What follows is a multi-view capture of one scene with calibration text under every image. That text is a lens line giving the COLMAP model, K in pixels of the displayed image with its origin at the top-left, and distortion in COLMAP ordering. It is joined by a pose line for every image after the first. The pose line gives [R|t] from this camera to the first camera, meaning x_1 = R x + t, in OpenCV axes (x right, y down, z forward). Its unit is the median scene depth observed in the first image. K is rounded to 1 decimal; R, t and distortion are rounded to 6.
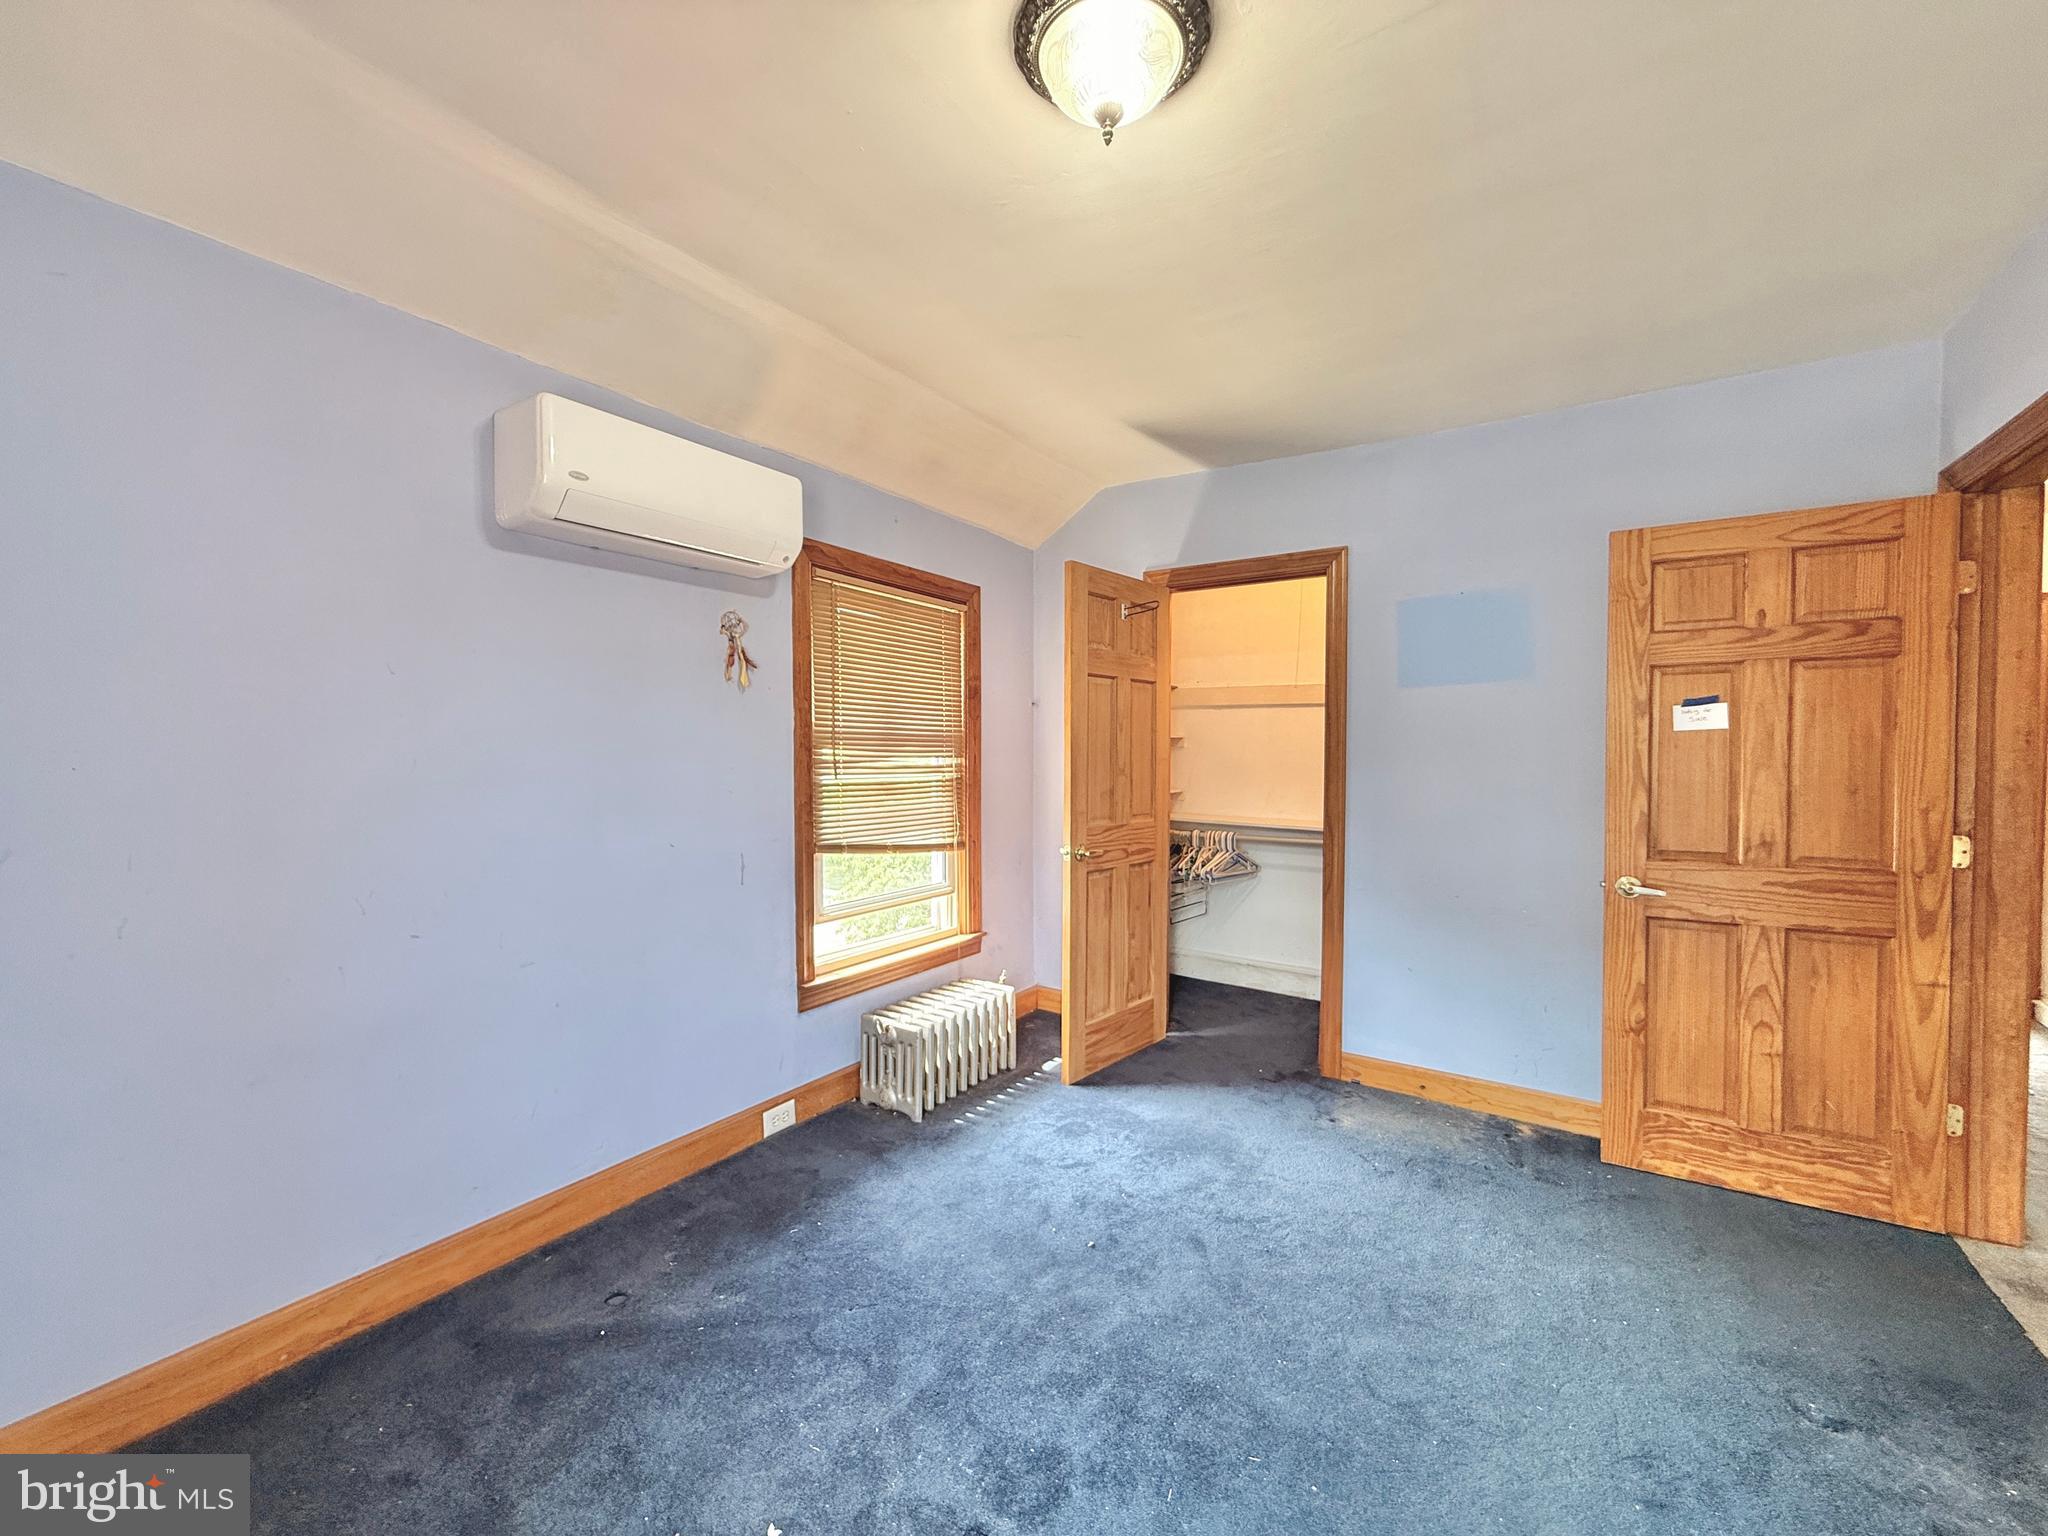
lens RADIAL K [[818.3, 0, 1024.0], [0, 818.3, 768.0], [0, 0, 1]] dist [0.000128, 0.000035]
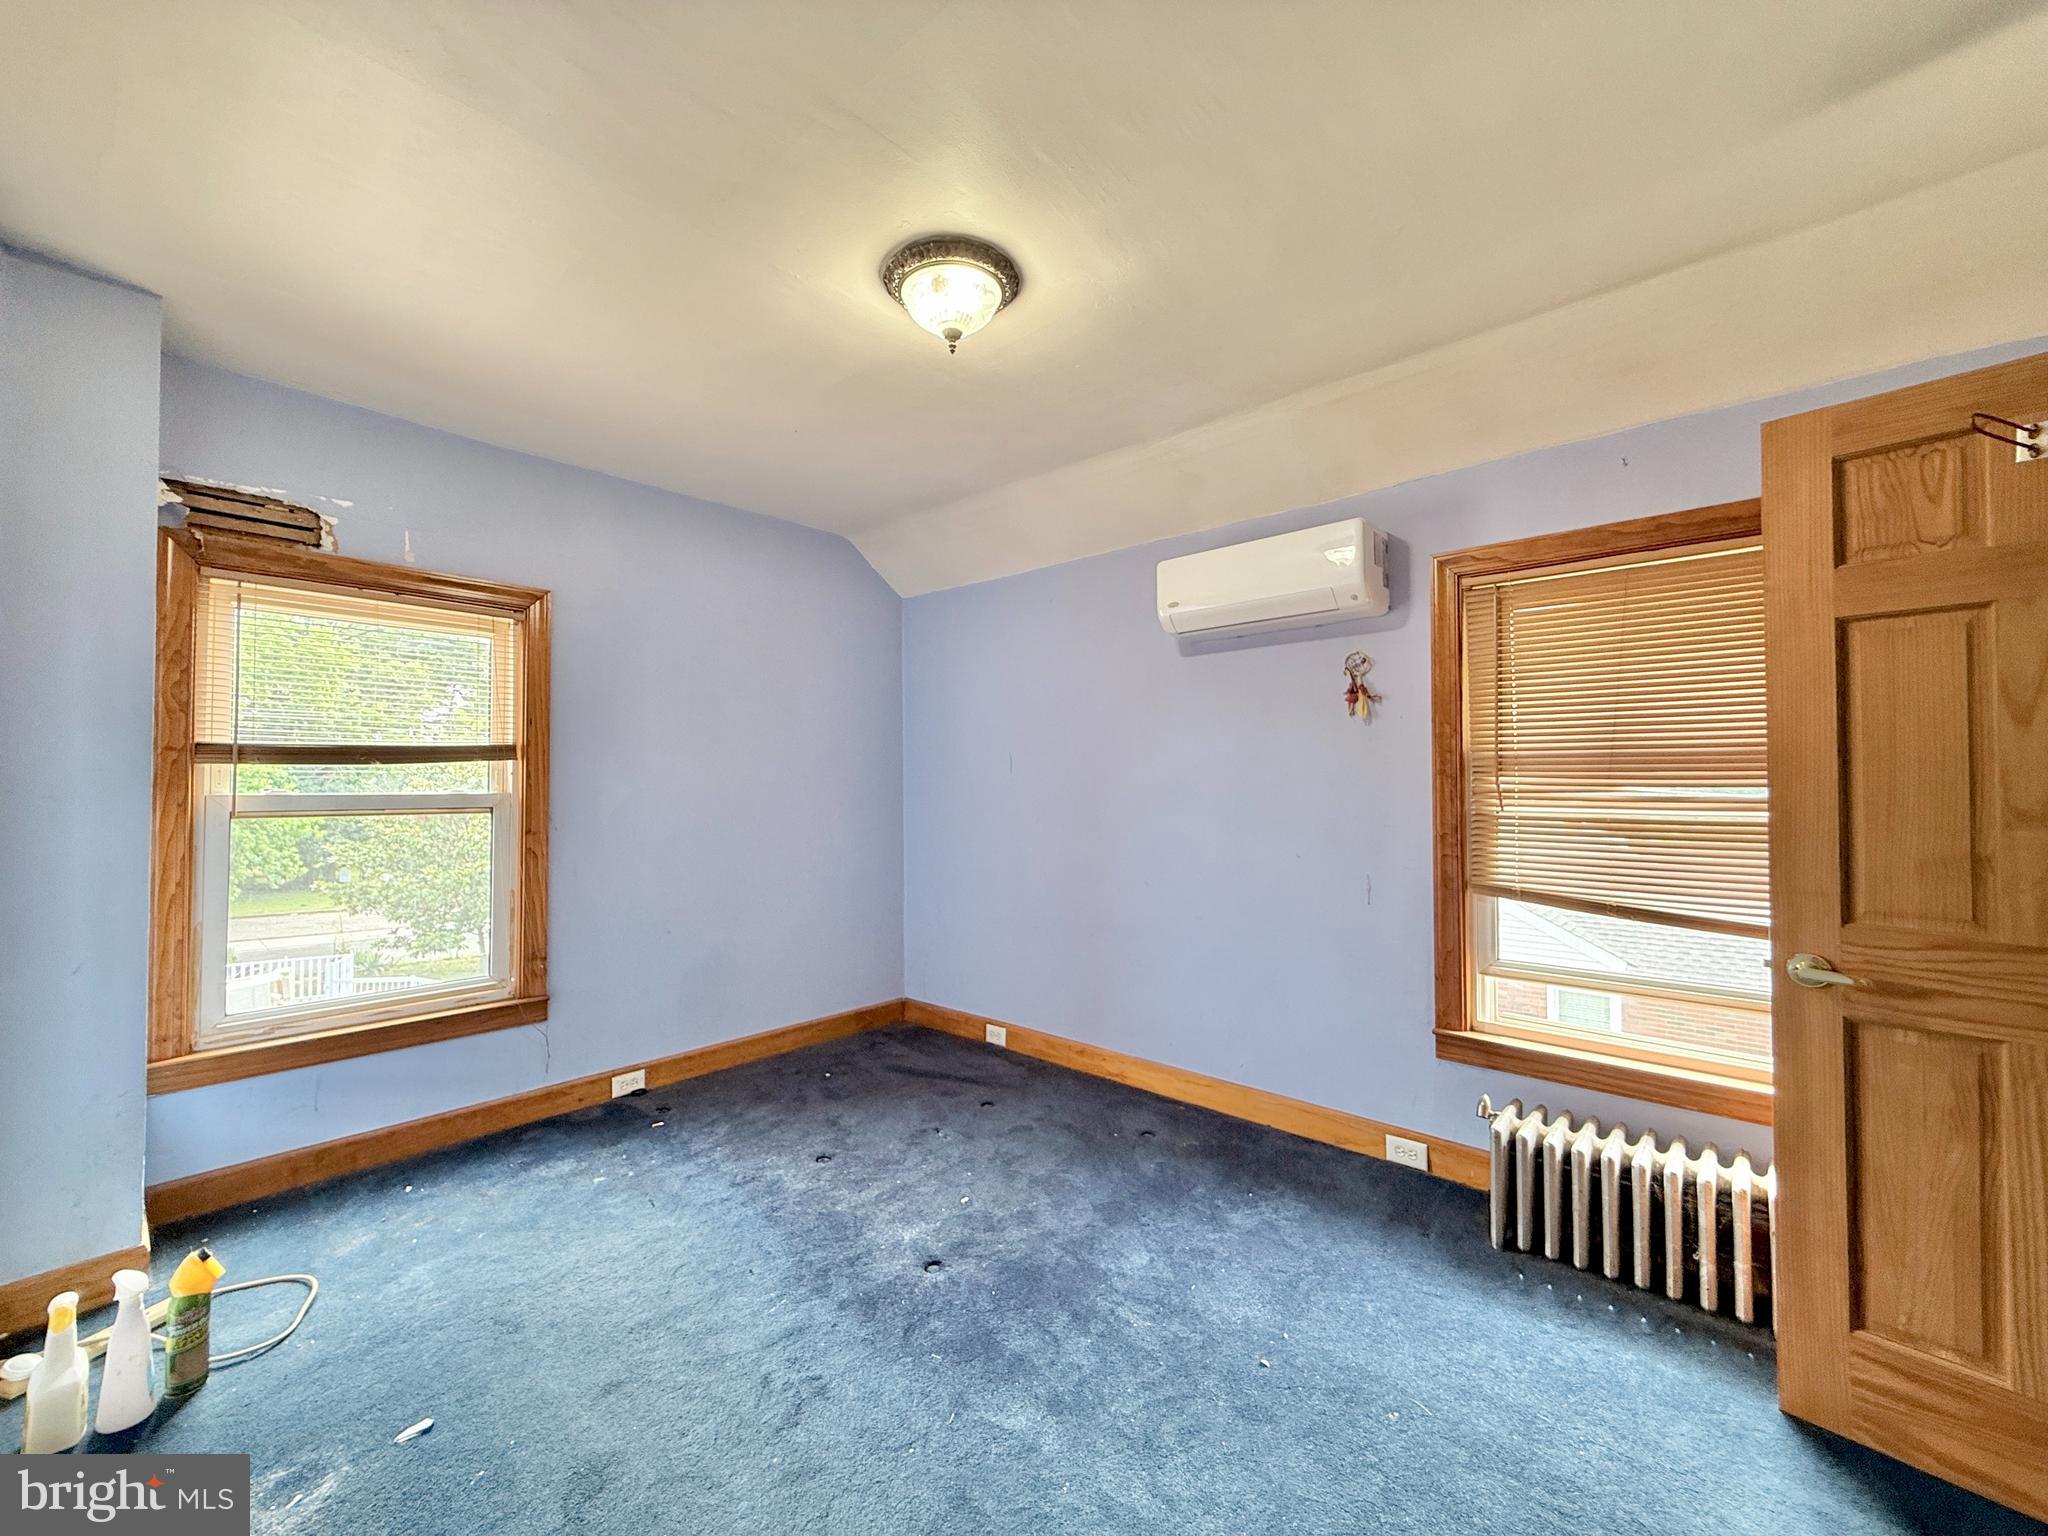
lens RADIAL K [[818.3, 0, 1024.0], [0, 818.3, 768.0], [0, 0, 1]] dist [0.000128, 0.000035]
pose [[-0.134491, -0.025250, -0.990593, 0.740277], [-0.022336, 0.999499, -0.022445, -0.001258], [0.990663, 0.019107, -0.134987, 0.659811]]
